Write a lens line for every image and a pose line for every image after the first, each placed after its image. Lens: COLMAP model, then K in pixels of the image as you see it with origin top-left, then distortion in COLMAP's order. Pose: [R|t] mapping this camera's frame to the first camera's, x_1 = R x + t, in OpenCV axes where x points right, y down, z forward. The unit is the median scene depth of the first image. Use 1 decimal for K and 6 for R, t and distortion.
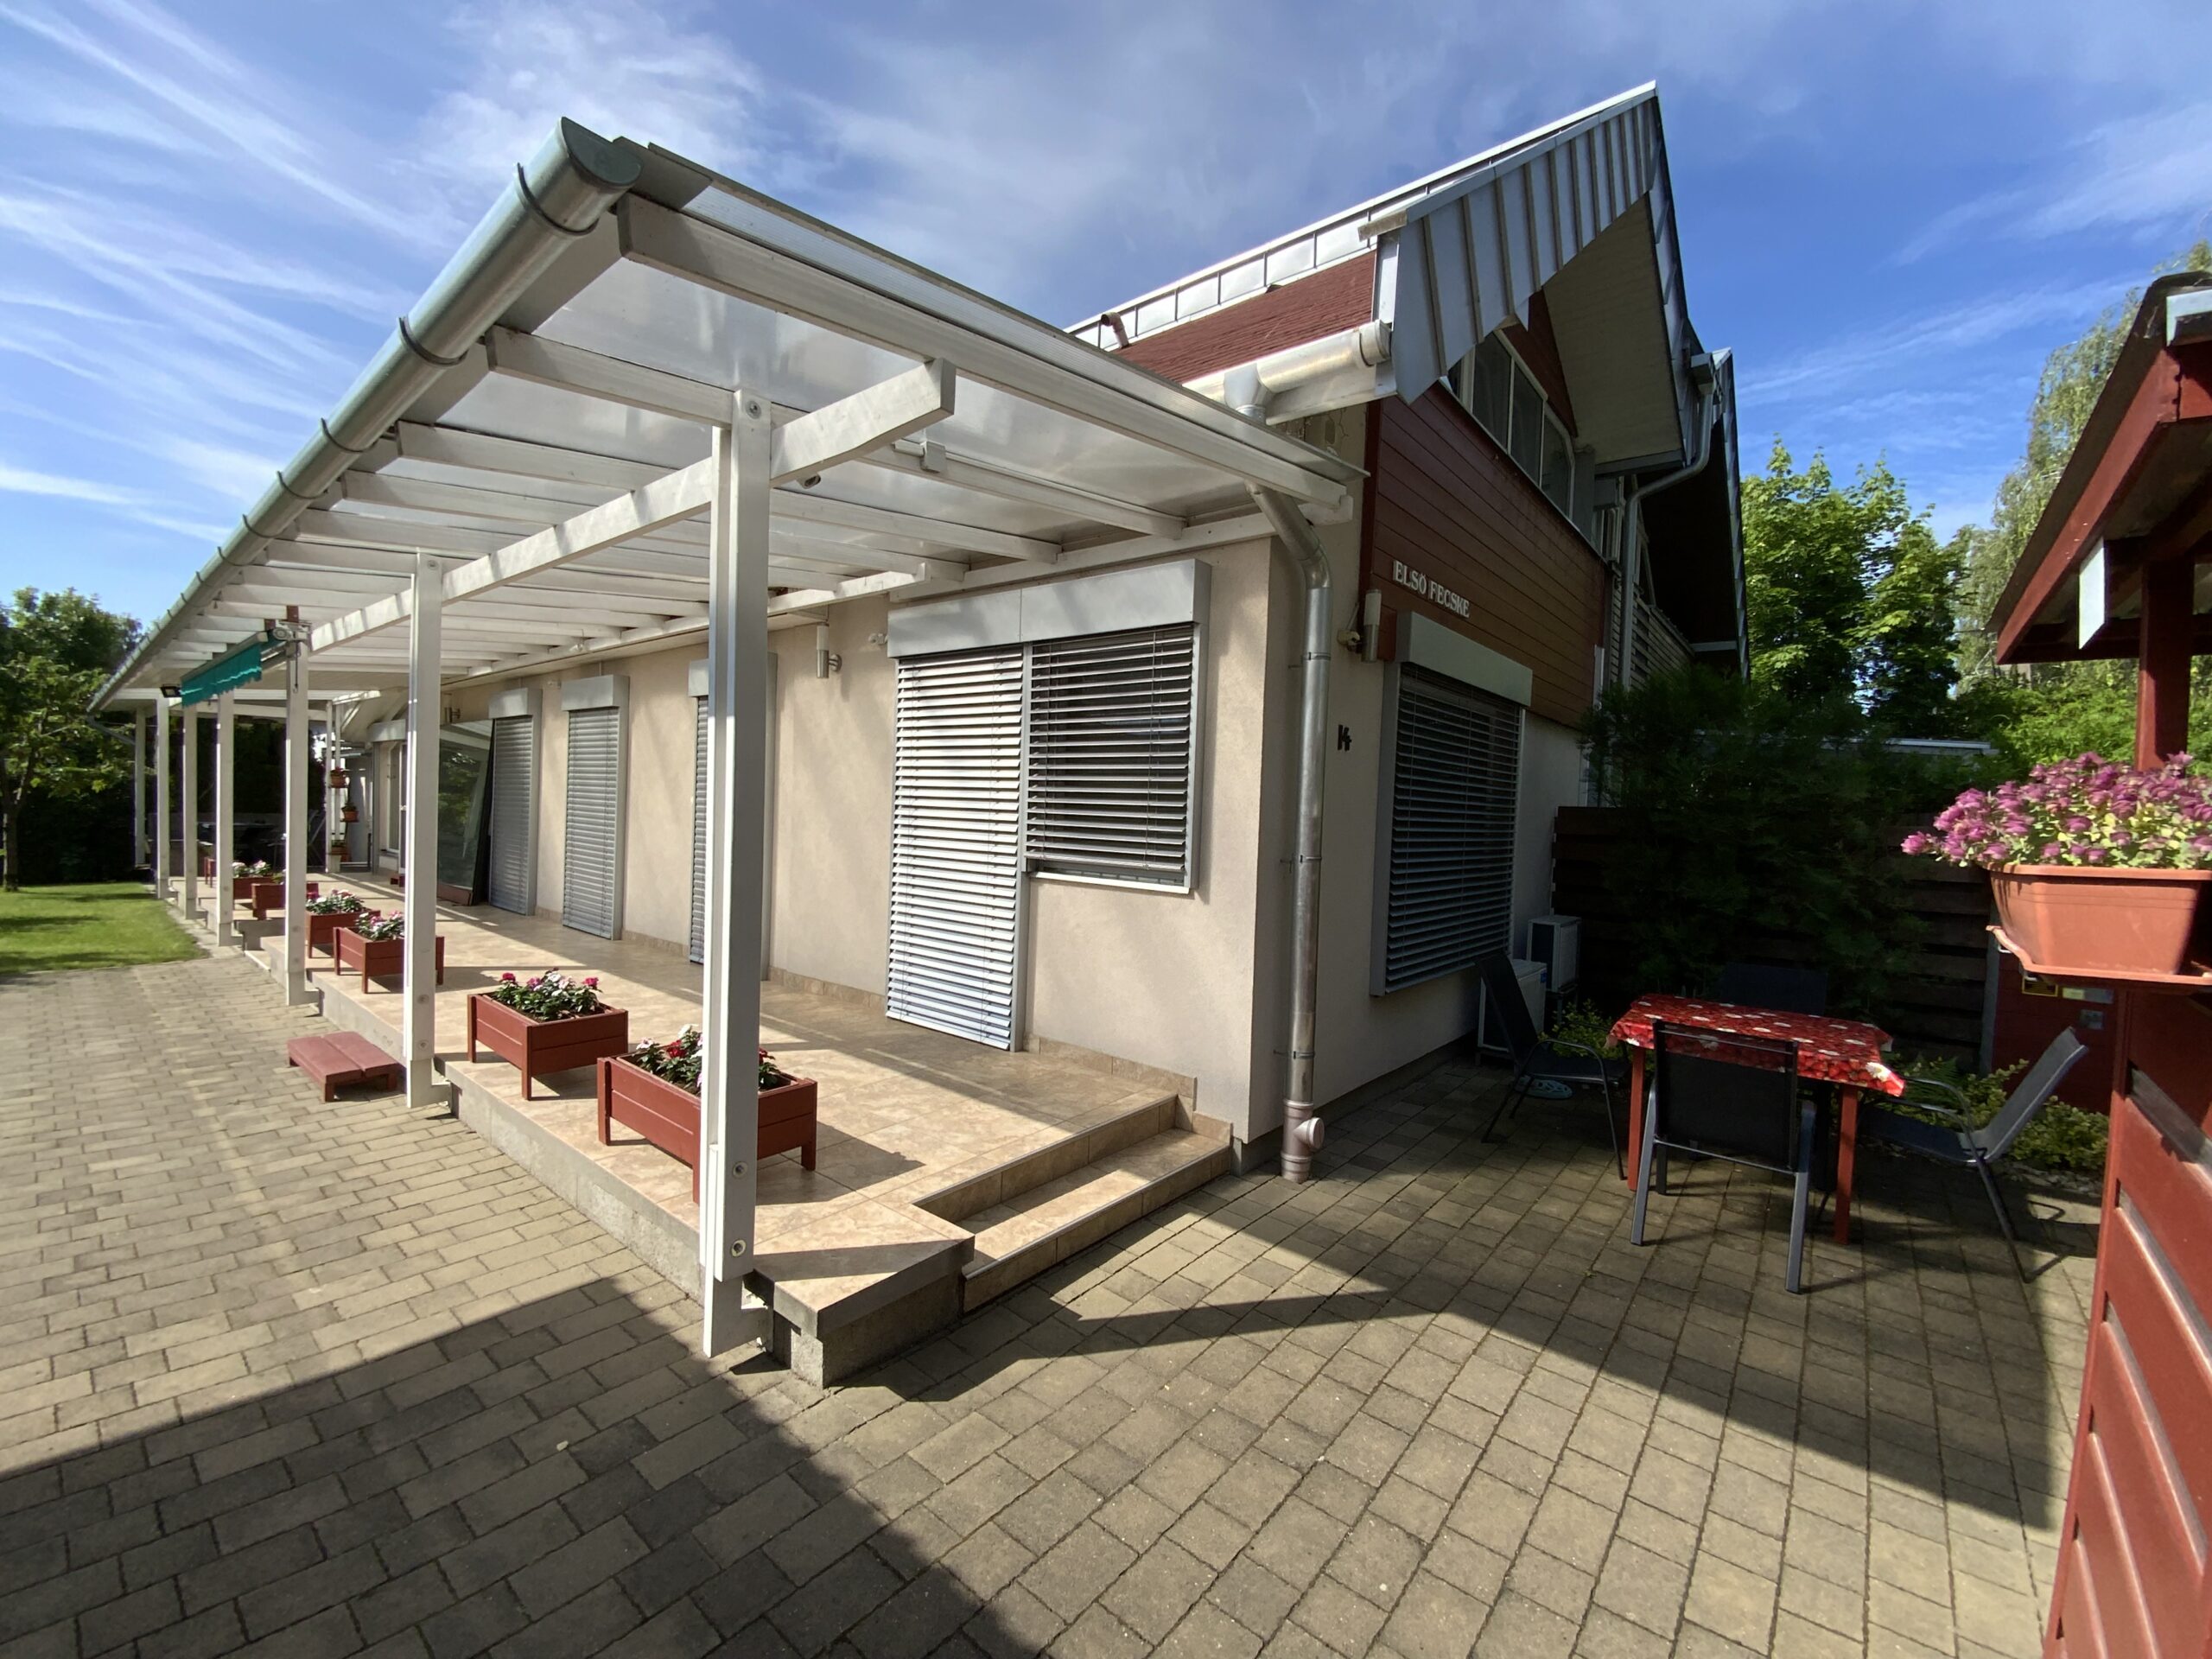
lens RADIAL K [[905.2, 0, 1116.0], [0, 905.2, 823.6], [0, 0, 1]] dist [0.002236, 0.000536]
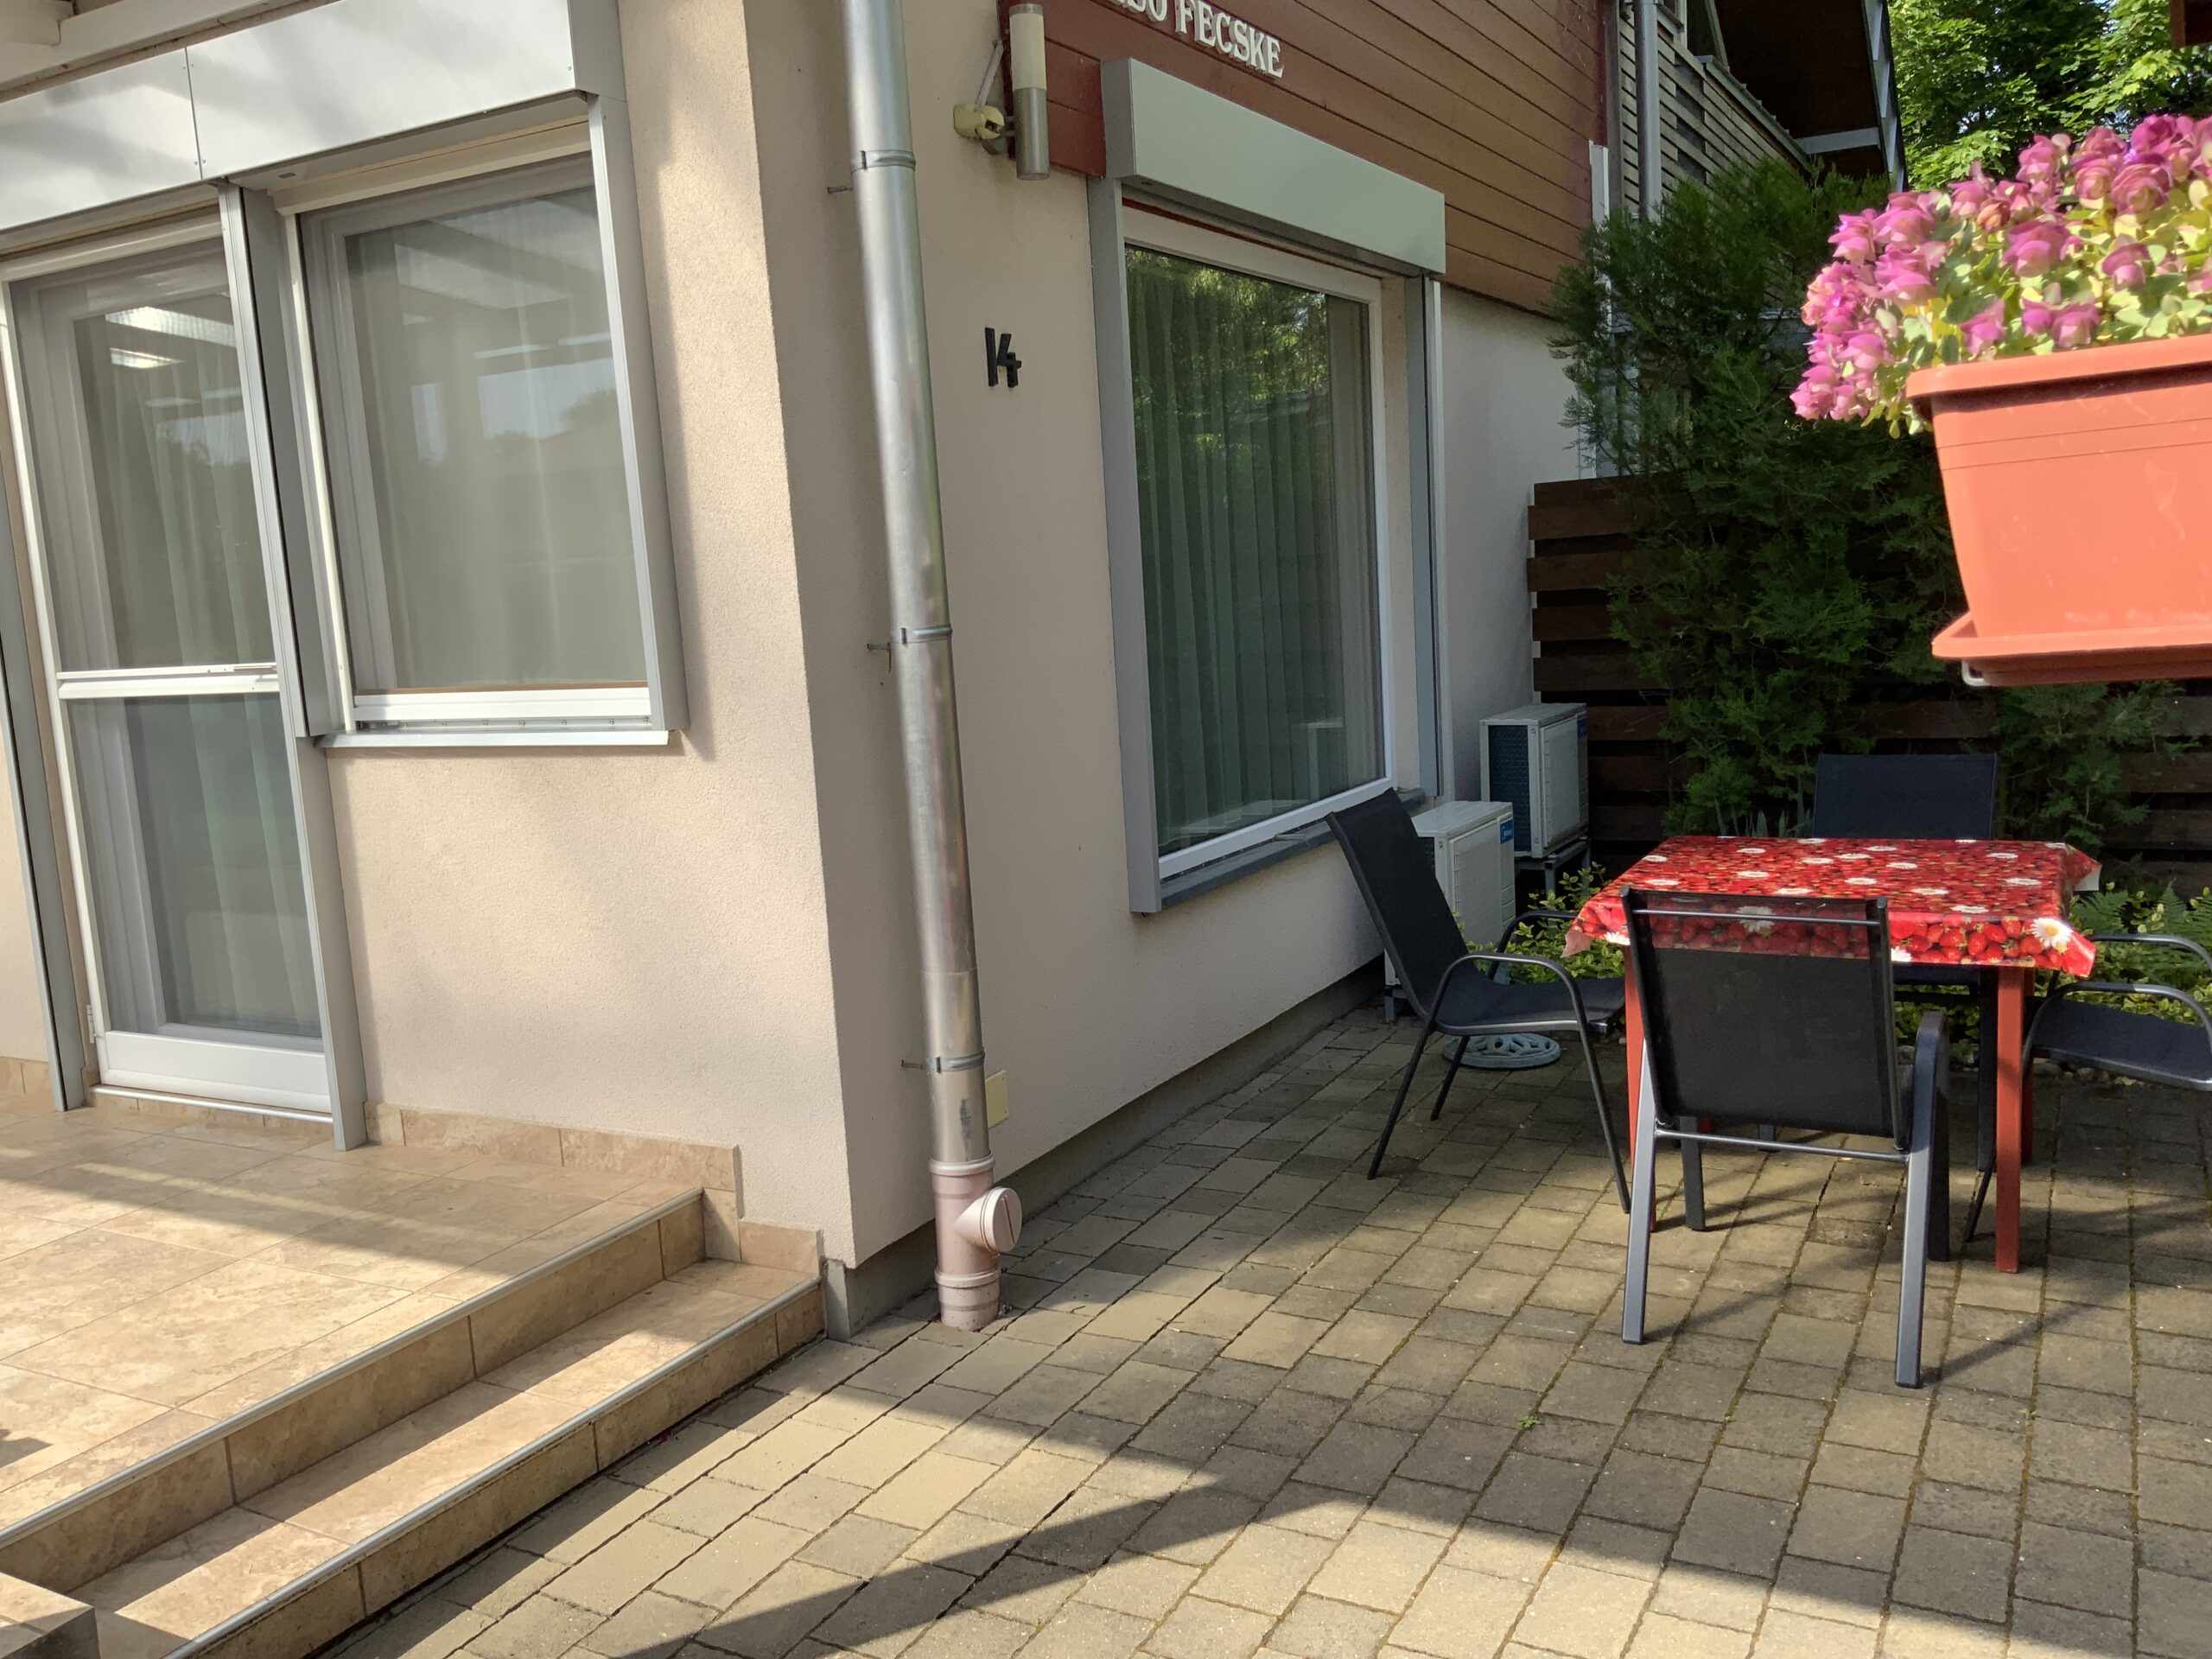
lens RADIAL K [[1846.1, 0, 1105.3], [0, 1846.1, 829.3], [0, 0, 1]] dist [0.035752, -0.062174]
pose [[0.977746, -0.122672, 0.170189, 0.134592], [0.101129, 0.986348, 0.129965, 0.024220], [-0.183808, -0.109861, 0.976803, 0.082057]]
